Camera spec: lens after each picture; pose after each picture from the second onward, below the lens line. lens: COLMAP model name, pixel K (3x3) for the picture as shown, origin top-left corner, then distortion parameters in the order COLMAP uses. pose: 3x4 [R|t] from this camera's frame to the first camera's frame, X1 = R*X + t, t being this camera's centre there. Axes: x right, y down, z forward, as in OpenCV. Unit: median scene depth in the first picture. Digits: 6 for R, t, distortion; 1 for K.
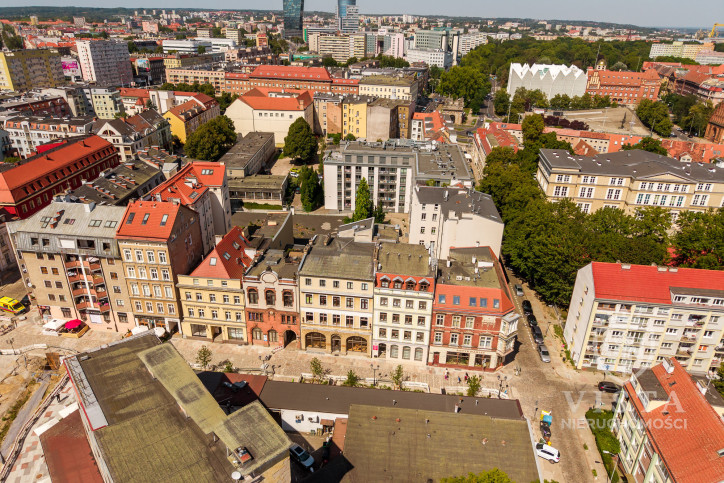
lens RADIAL K [[477.4, 0, 362.0], [0, 477.4, 241.5], [0, 0, 1]] dist [0.036791, -0.047387]
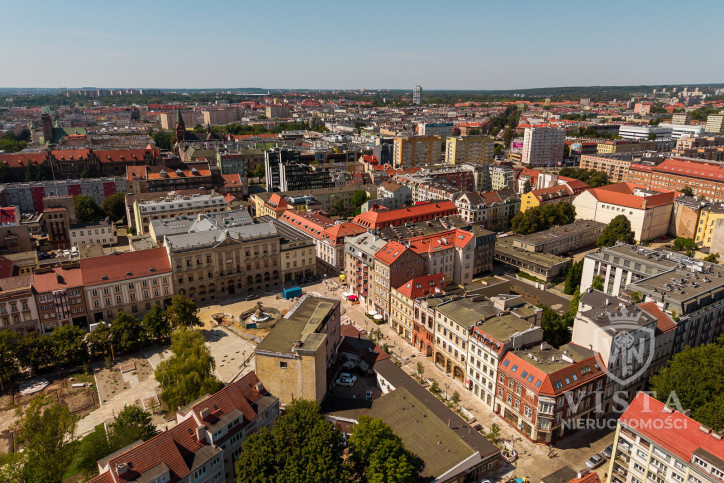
lens RADIAL K [[477.4, 0, 362.0], [0, 477.4, 241.5], [0, 0, 1]] dist [0.036791, -0.047387]
pose [[0.582067, 0.223680, -0.781771, 0.819963], [-0.327493, 0.944485, 0.026401, -0.090836], [0.744276, 0.240658, 0.623007, -0.165189]]
